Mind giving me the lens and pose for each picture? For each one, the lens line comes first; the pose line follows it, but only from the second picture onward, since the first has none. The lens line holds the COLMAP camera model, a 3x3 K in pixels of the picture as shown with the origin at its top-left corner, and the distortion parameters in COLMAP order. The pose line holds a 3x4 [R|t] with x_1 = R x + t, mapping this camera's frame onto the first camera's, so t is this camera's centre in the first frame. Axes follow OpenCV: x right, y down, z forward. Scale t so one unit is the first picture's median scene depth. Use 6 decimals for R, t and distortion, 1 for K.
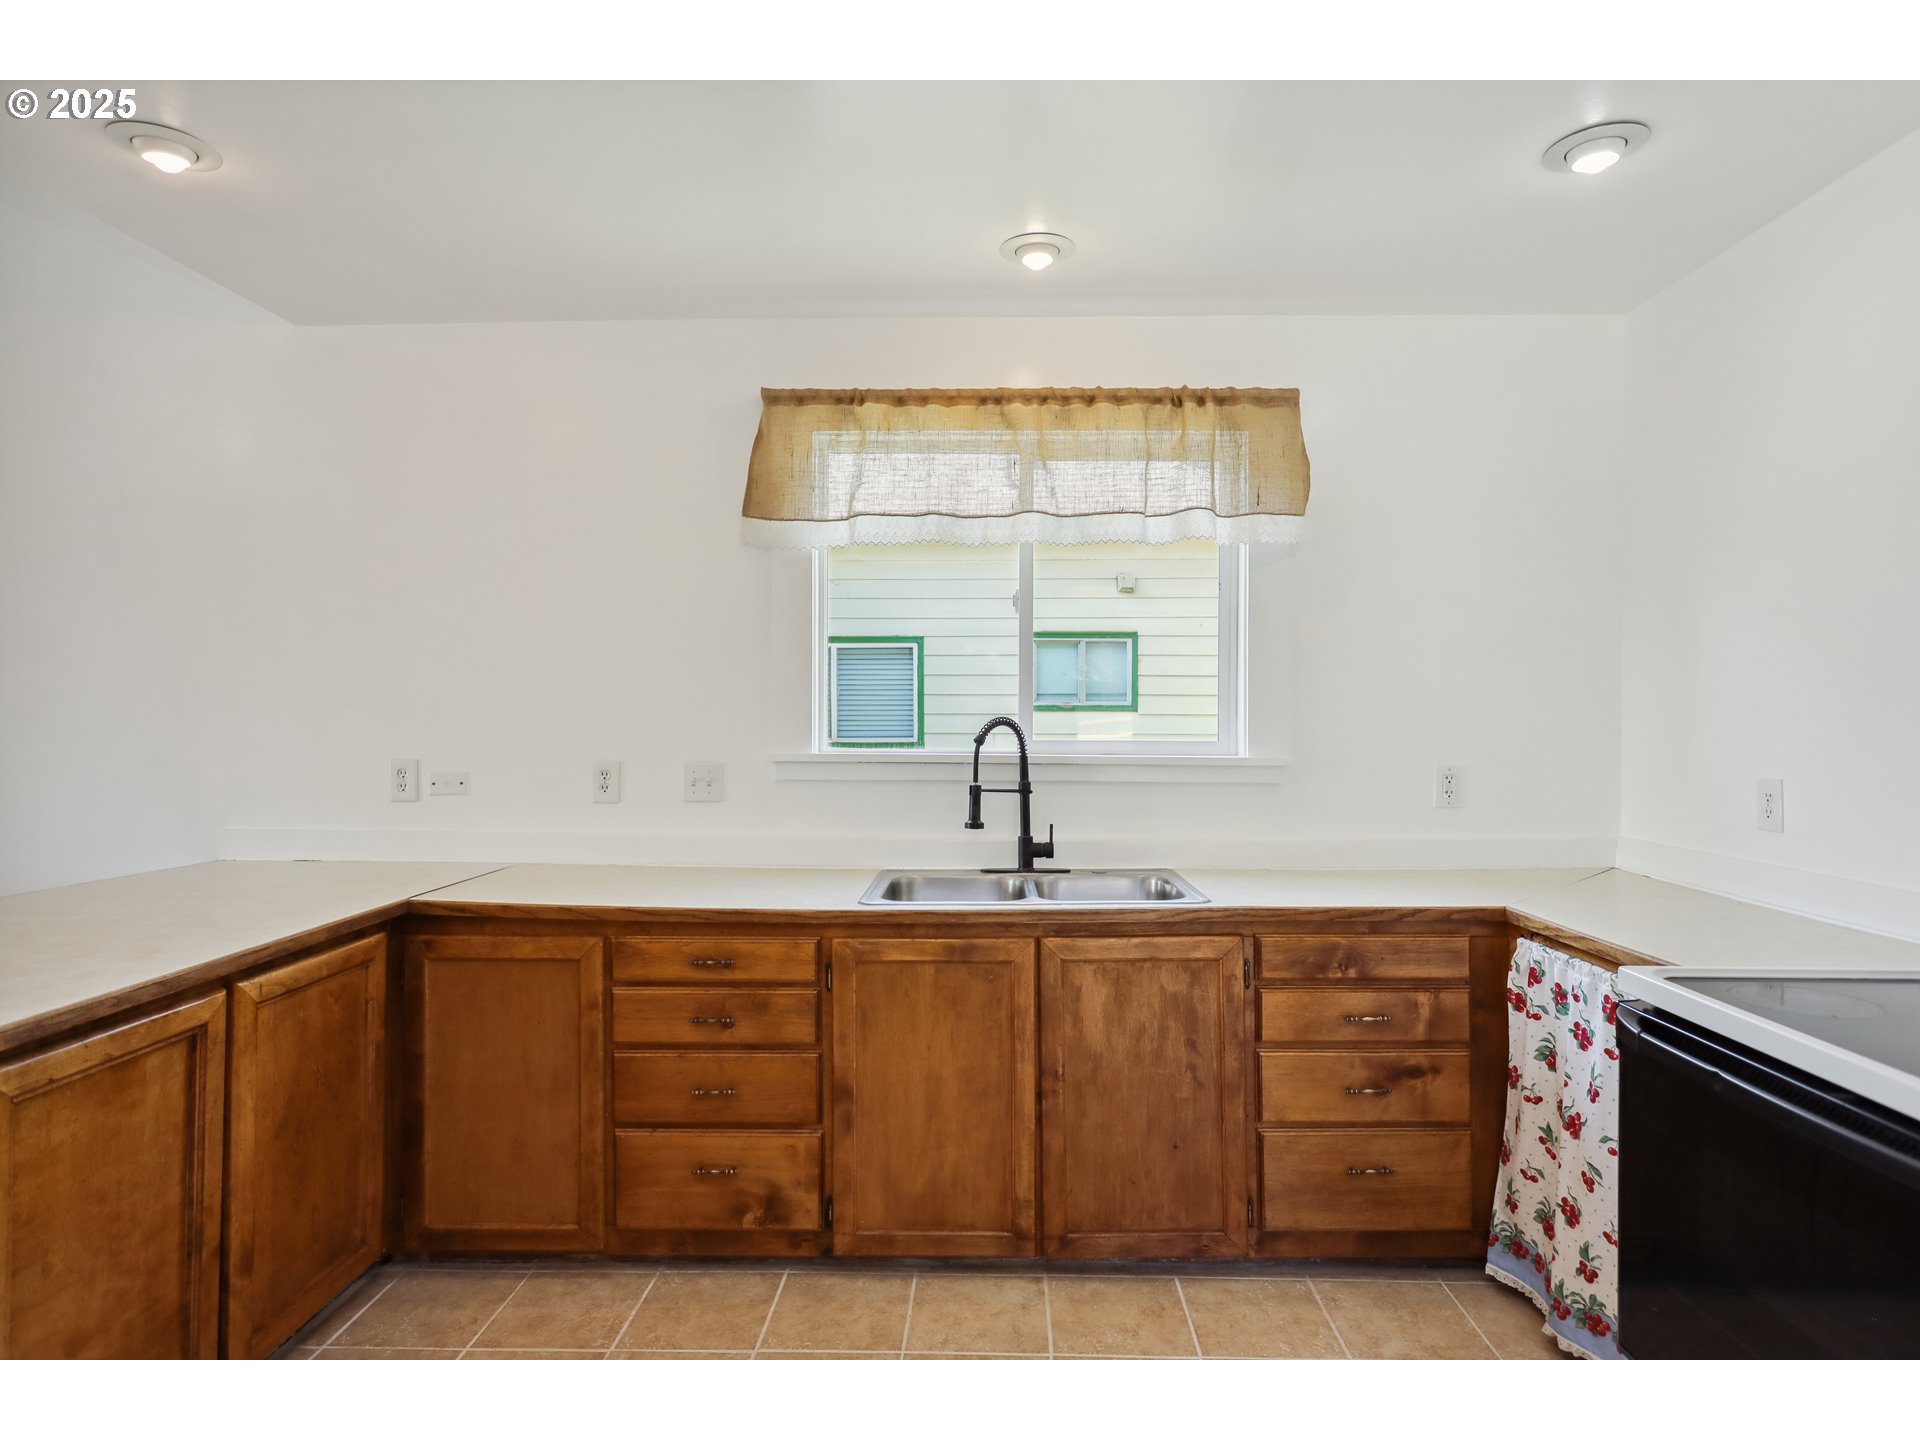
lens RADIAL K [[1010.1, 0, 966.6], [0, 1010.1, 729.1], [0, 0, 1]] dist [-0.009307, -0.002061]
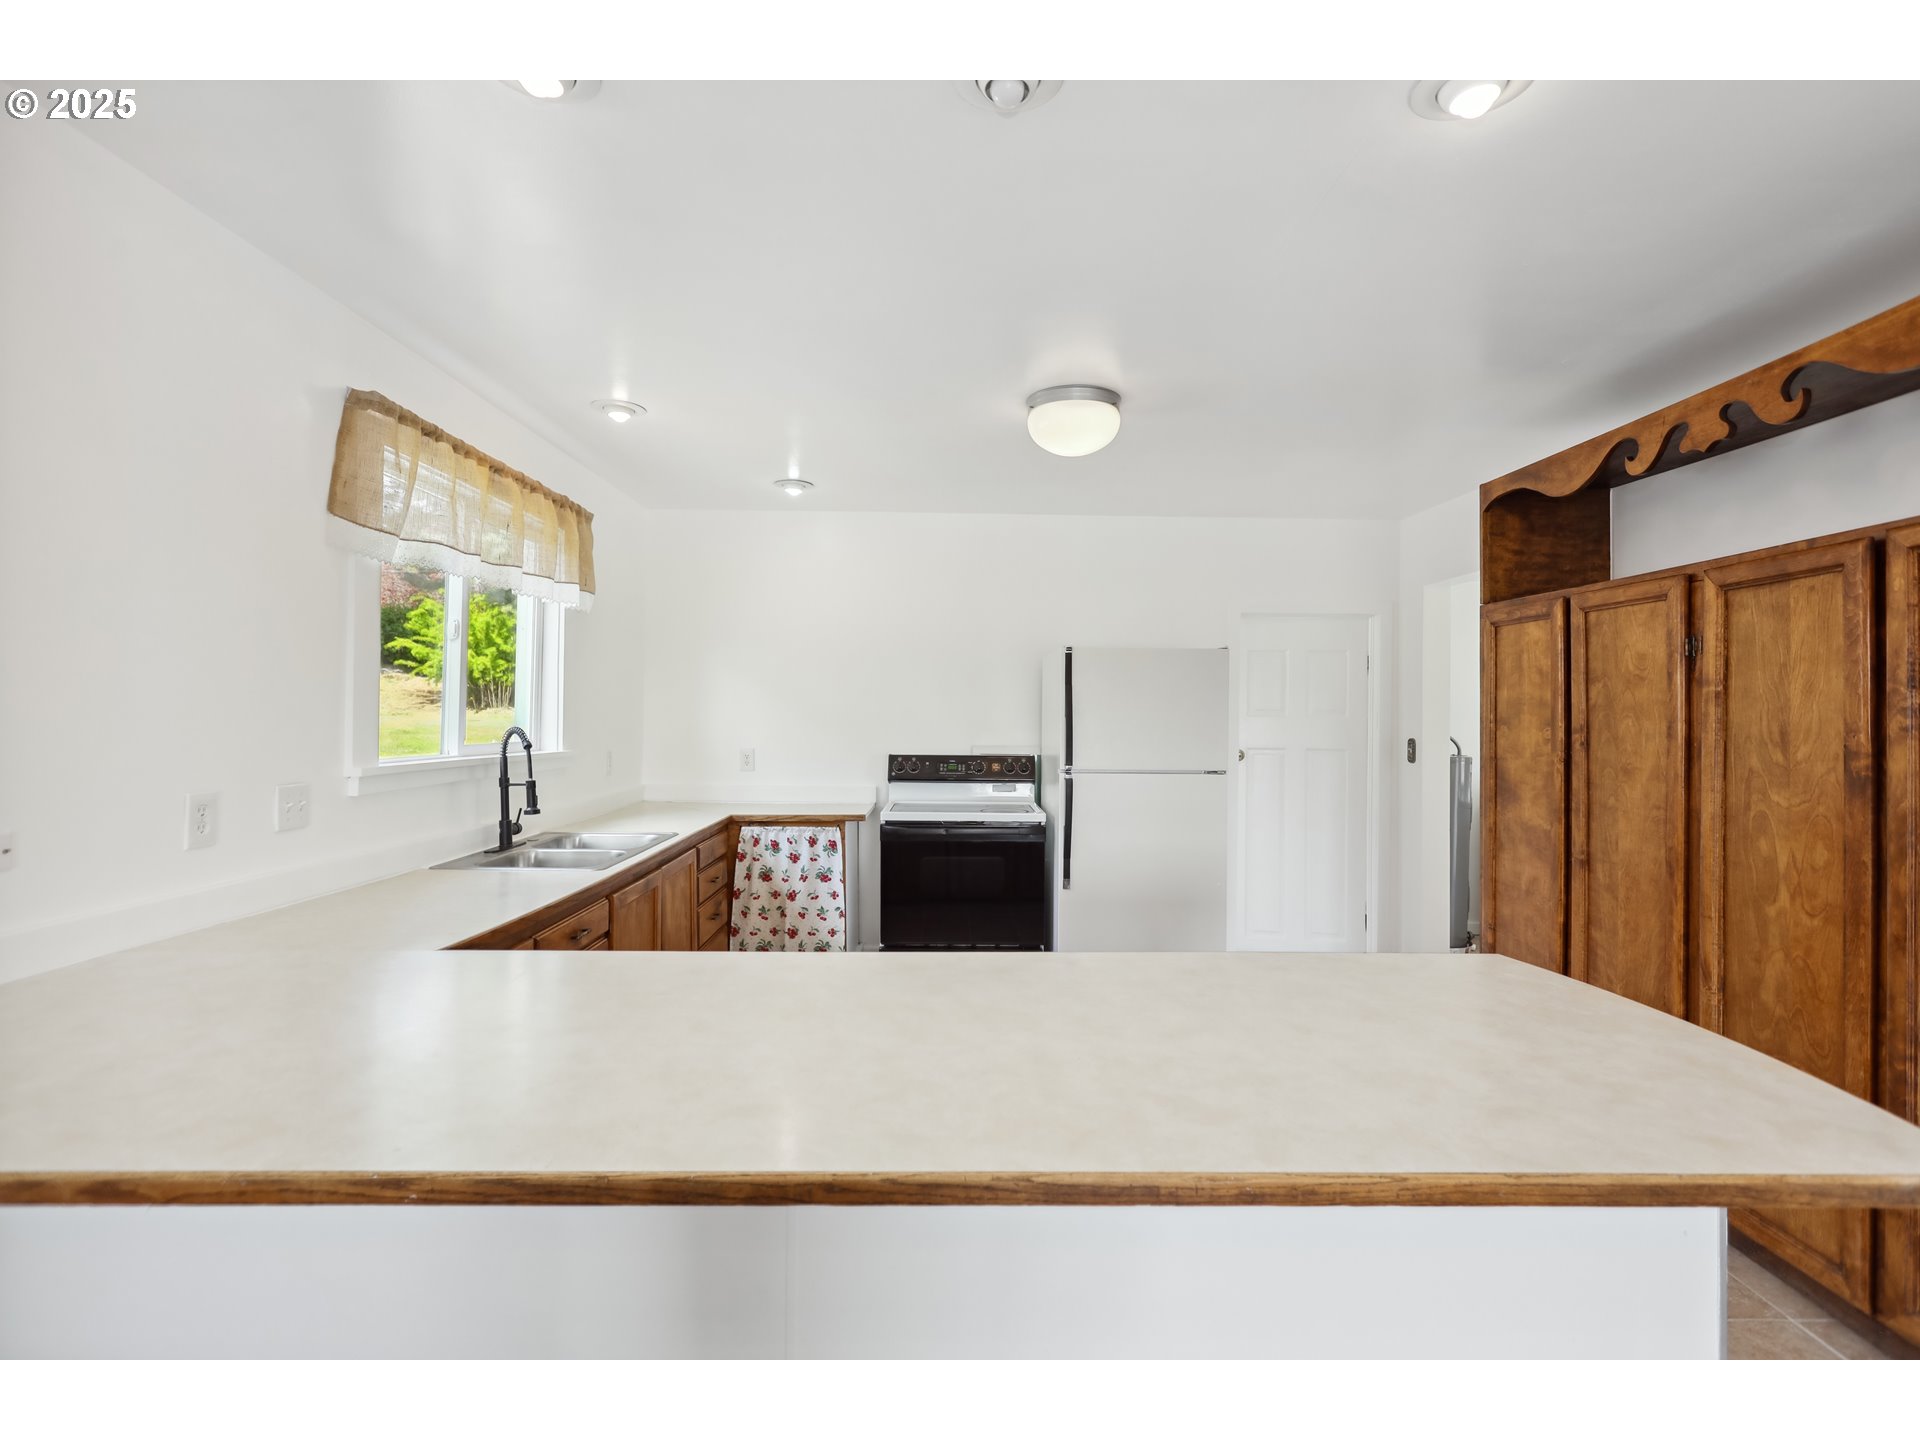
lens RADIAL K [[926.7, 0, 958.4], [0, 926.7, 718.5], [0, 0, 1]] dist [-0.000449, 0.002640]
pose [[-0.039376, -0.008077, 0.999192, -1.377632], [-0.002459, 0.999965, 0.007986, -0.039651], [-0.999221, -0.002142, -0.039395, 0.587930]]
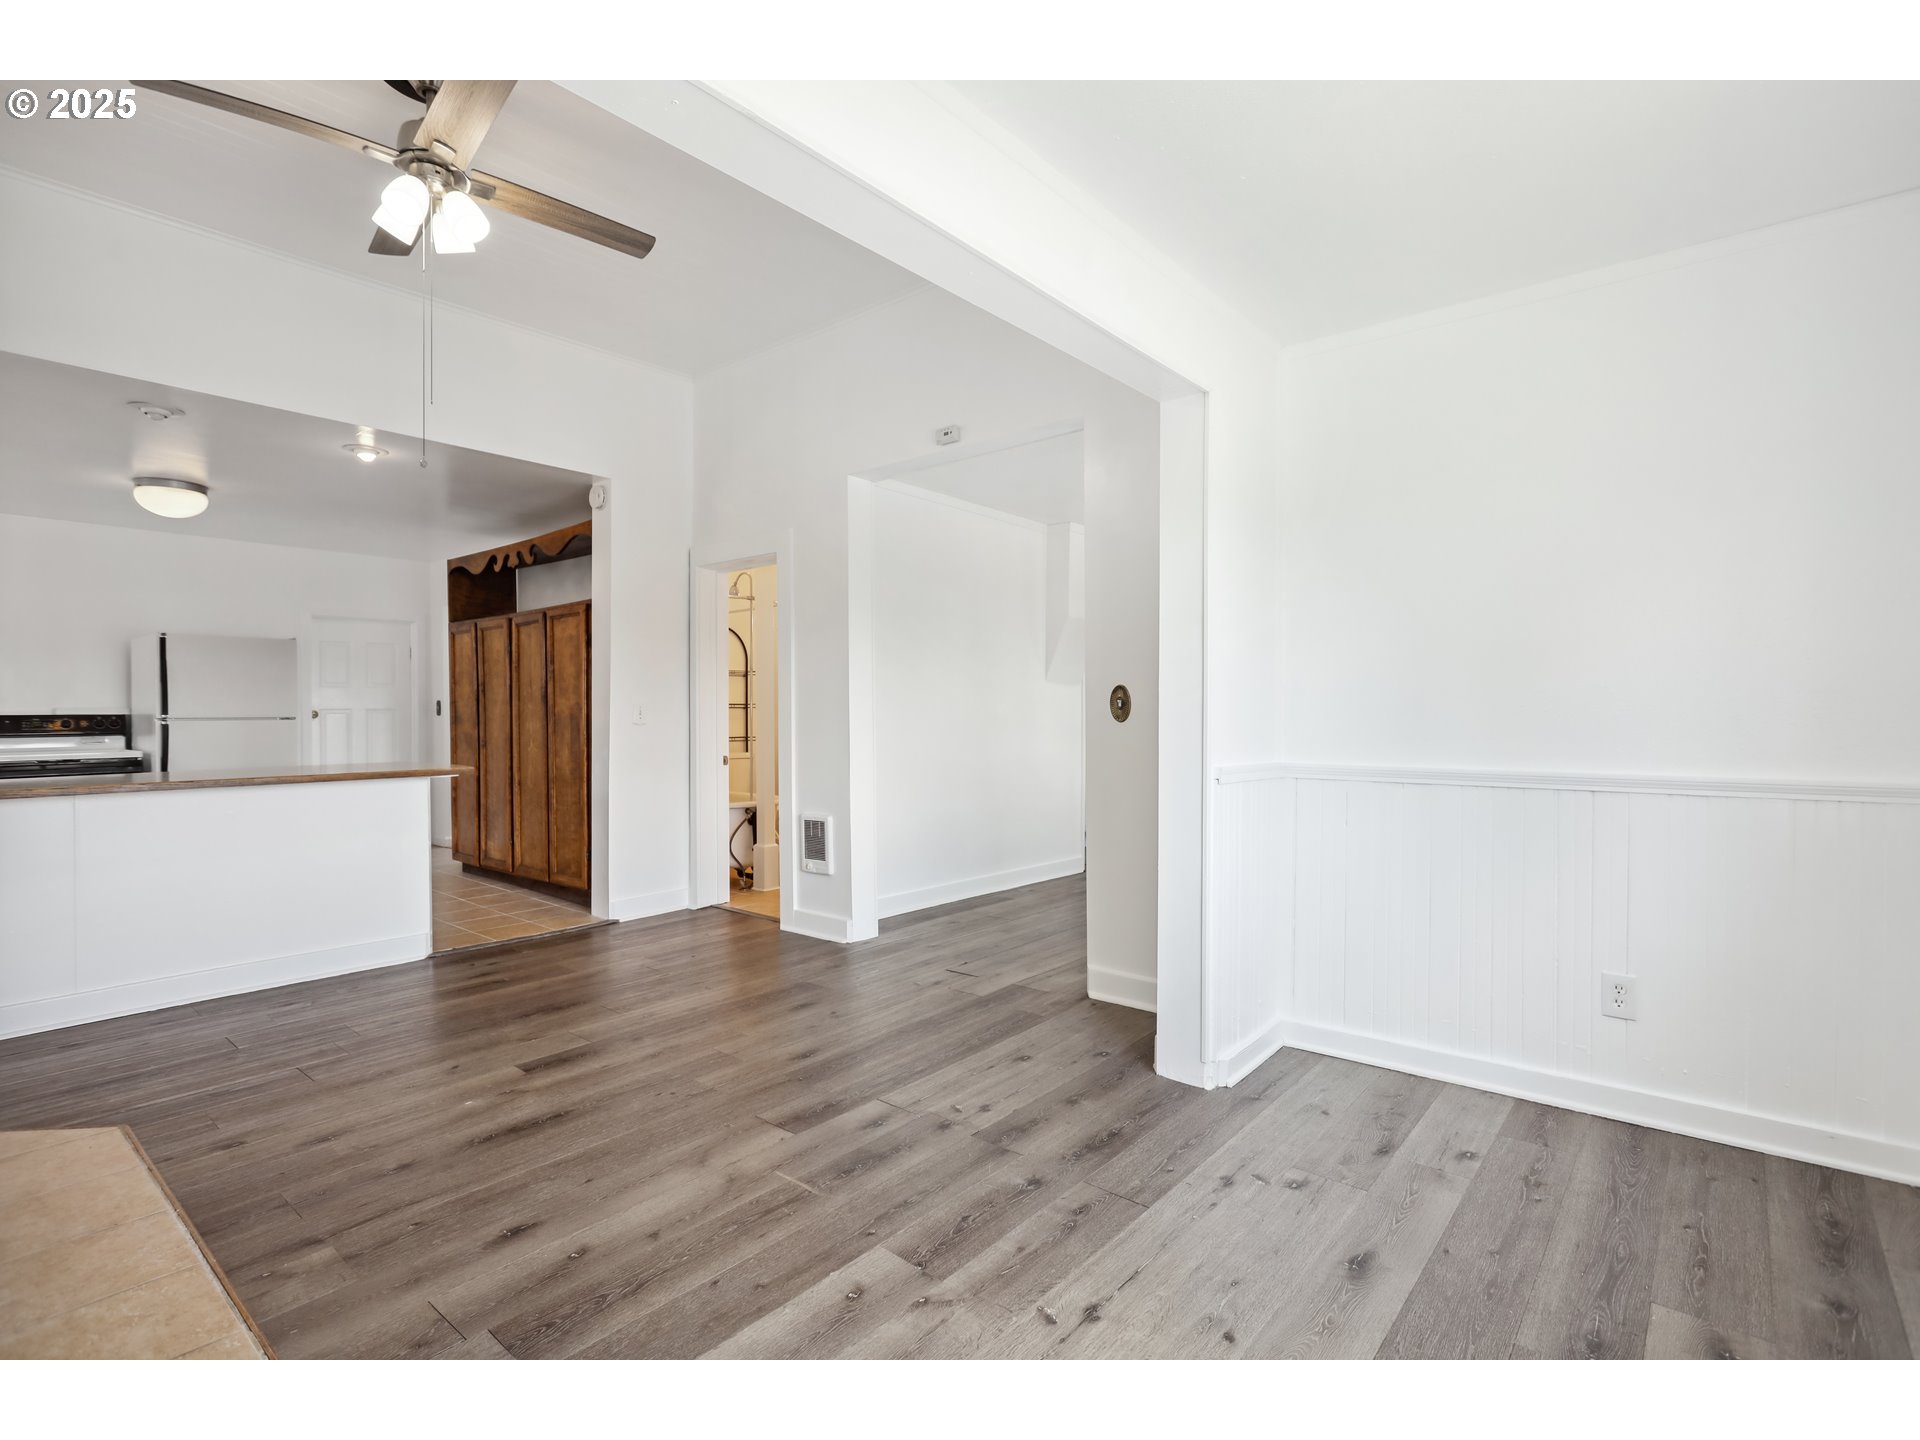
lens RADIAL K [[926.7, 0, 966.1], [0, 926.7, 709.4], [0, 0, 1]] dist [-0.000449, 0.002640]
pose [[-0.788759, 0.005529, 0.614678, -2.919745], [0.010109, 0.999941, 0.003977, 0.058476], [-0.614619, 0.009351, -0.788768, 0.962525]]
